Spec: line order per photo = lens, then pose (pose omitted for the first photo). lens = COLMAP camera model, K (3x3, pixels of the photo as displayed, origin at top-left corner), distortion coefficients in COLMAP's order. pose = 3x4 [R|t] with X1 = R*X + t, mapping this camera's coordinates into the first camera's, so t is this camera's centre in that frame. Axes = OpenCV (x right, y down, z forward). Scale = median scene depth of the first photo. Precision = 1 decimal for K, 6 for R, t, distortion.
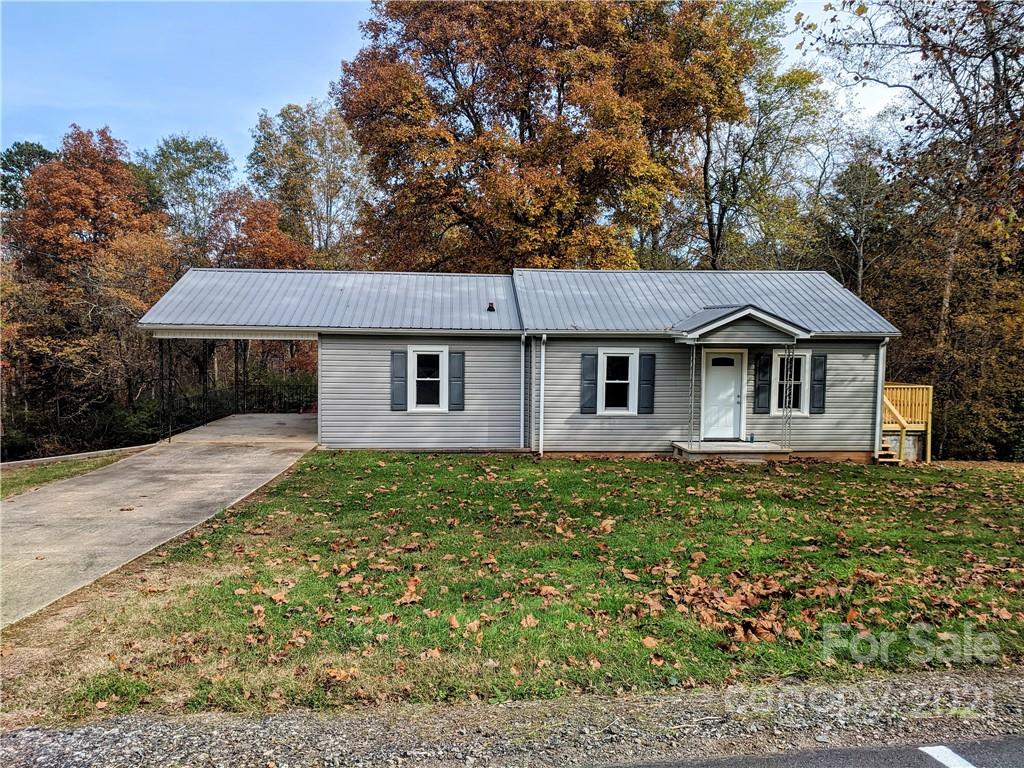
lens RADIAL K [[772.6, 0, 513.2], [0, 772.6, 380.6], [0, 0, 1]] dist [0.013682, -0.028333]
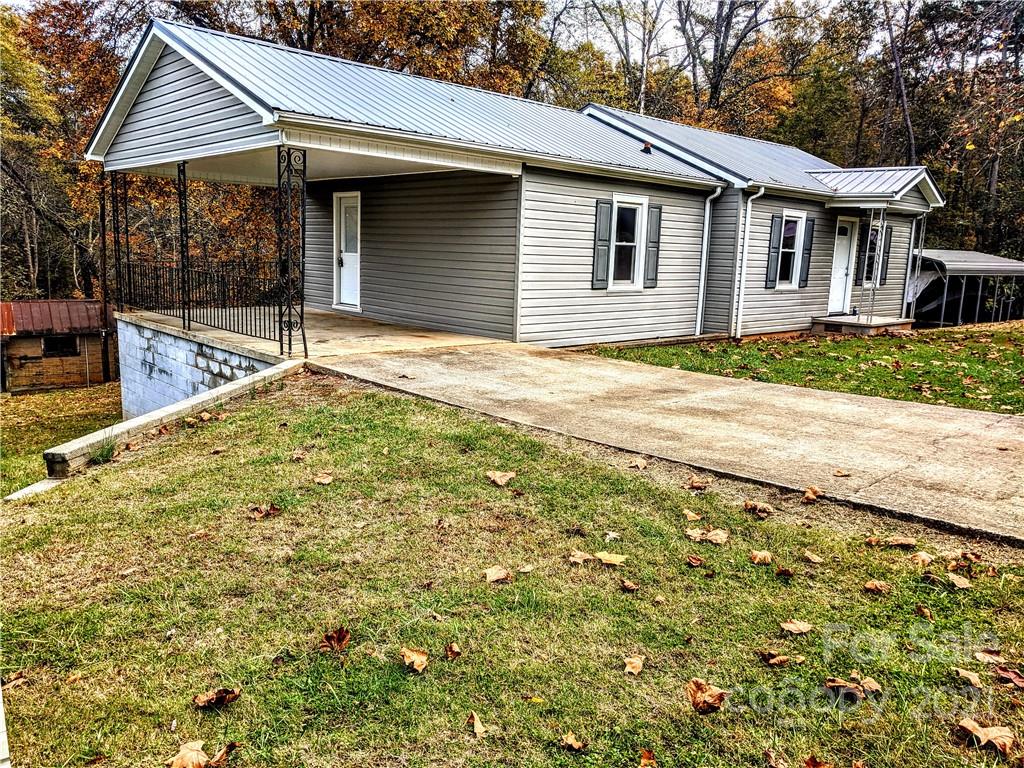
lens RADIAL K [[772.6, 0, 507.0], [0, 772.6, 384.0], [0, 0, 1]] dist [0.013682, -0.028333]
pose [[0.781375, -0.093493, 0.617019, -0.644306], [-0.001181, 0.988491, 0.151275, 0.018063], [-0.624060, -0.118931, 0.772272, 0.509883]]
